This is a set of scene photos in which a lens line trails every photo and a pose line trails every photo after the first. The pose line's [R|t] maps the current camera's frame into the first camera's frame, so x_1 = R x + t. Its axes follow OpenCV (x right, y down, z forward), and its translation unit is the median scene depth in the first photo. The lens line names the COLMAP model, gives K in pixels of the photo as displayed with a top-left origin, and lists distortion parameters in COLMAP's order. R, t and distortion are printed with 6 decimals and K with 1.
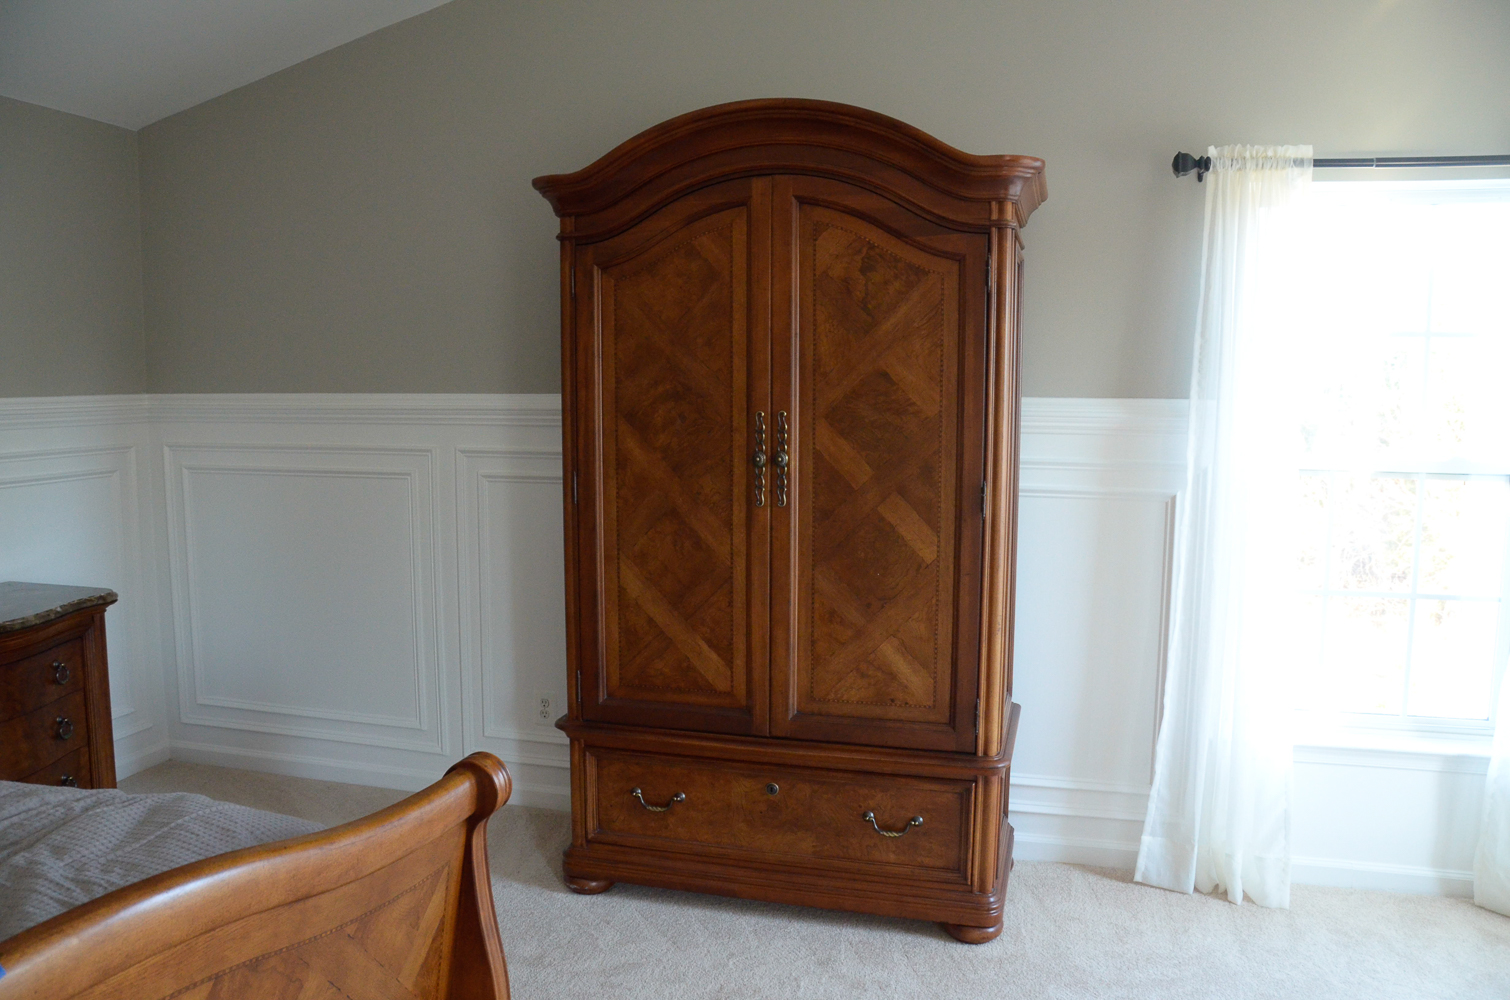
lens RADIAL K [[1184.8, 0, 755.0], [0, 1184.8, 500.0], [0, 0, 1]] dist [-0.178522, 0.136638]
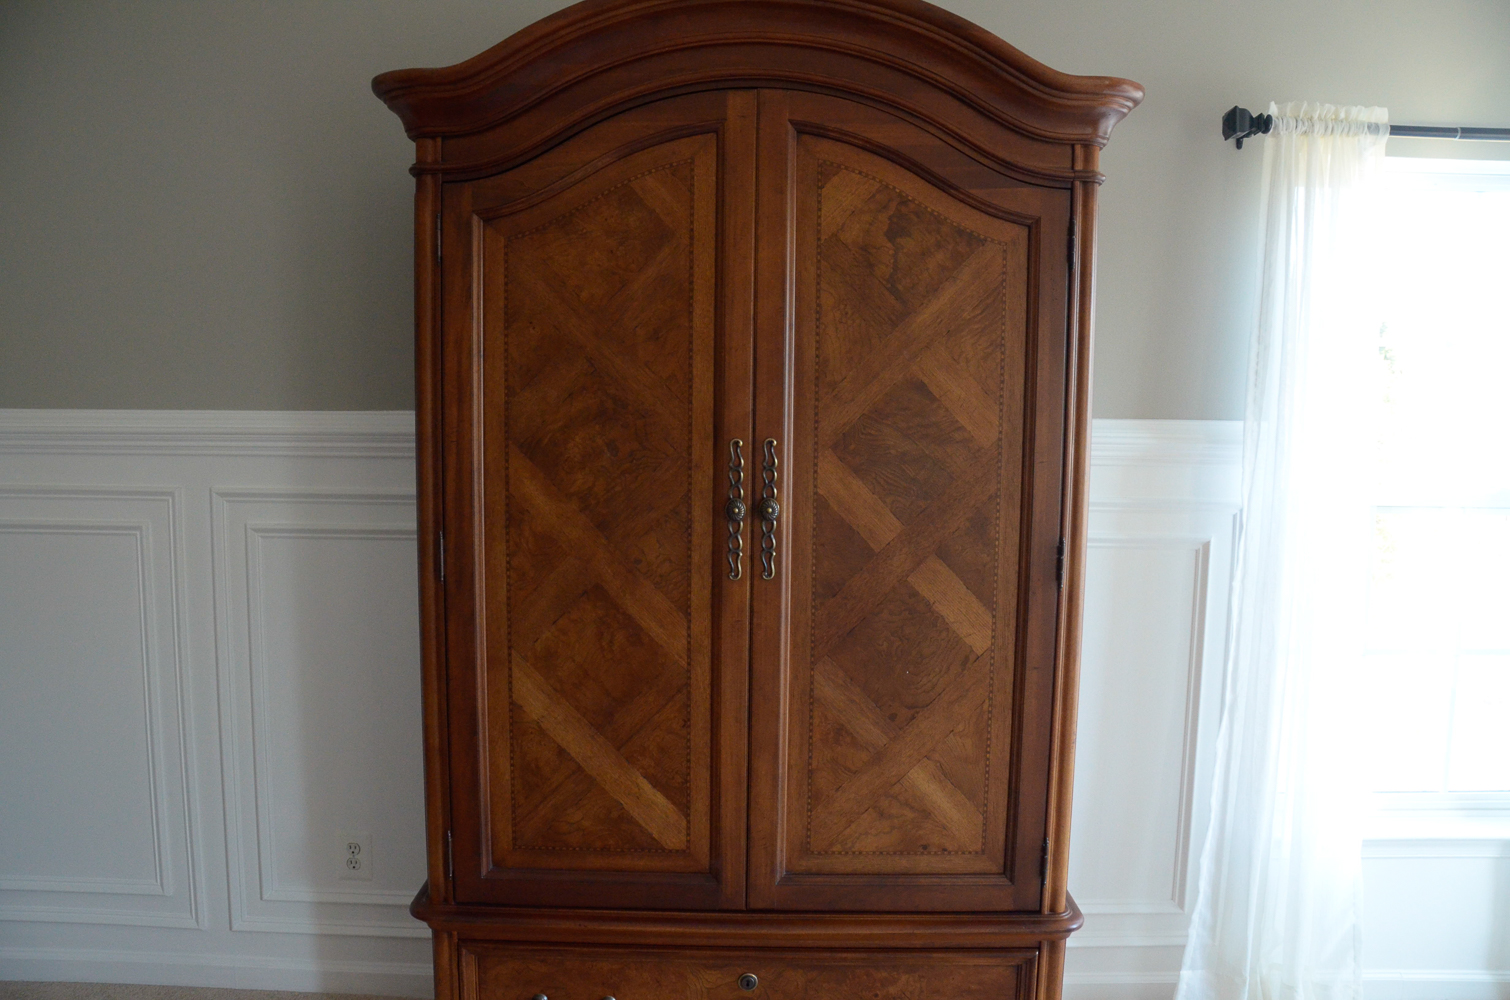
lens RADIAL K [[1184.8, 0, 755.0], [0, 1184.8, 500.0], [0, 0, 1]] dist [-0.178522, 0.136638]
pose [[0.965081, -0.015125, 0.261515, -0.159413], [0.017947, 0.999804, -0.008409, -0.033908], [-0.261336, 0.012809, 0.965163, 0.344194]]
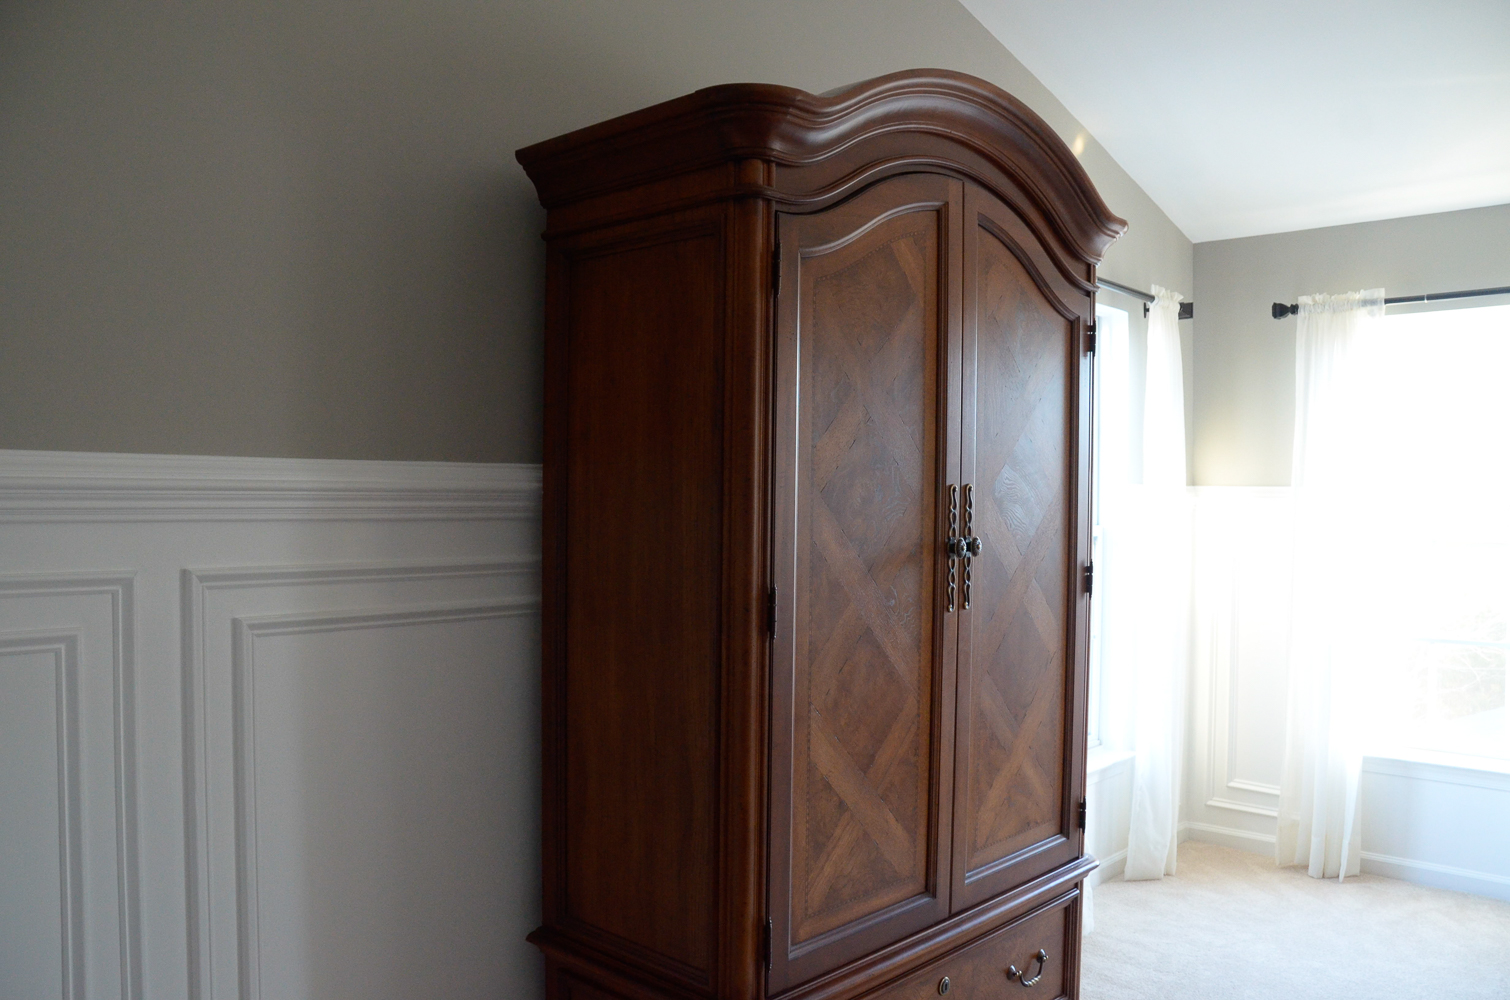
lens RADIAL K [[1184.8, 0, 755.0], [0, 1184.8, 500.0], [0, 0, 1]] dist [-0.178522, 0.136638]
pose [[0.466636, 0.000461, 0.884450, -0.708579], [0.086060, 0.995231, -0.045924, -0.040986], [-0.880253, 0.097546, 0.464371, 0.752322]]
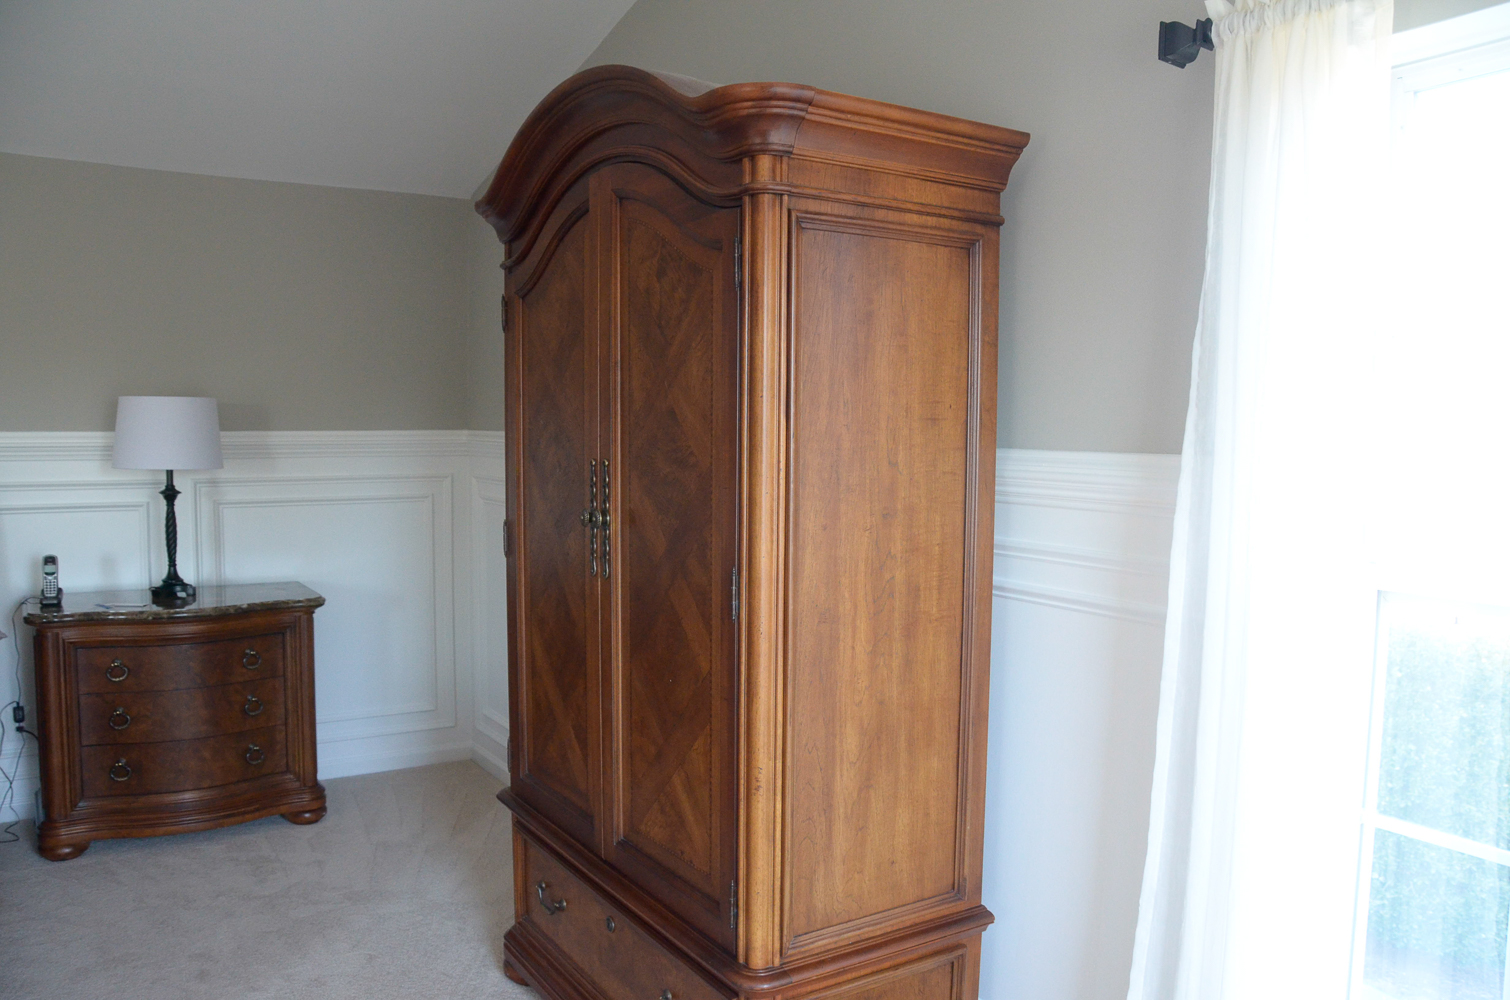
lens RADIAL K [[1184.8, 0, 755.0], [0, 1184.8, 500.0], [0, 0, 1]] dist [-0.178522, 0.136638]
pose [[0.738585, 0.049790, -0.672319, 0.624899], [-0.079597, 0.996734, -0.013627, -0.043855], [0.669445, 0.063579, 0.740136, 0.468229]]
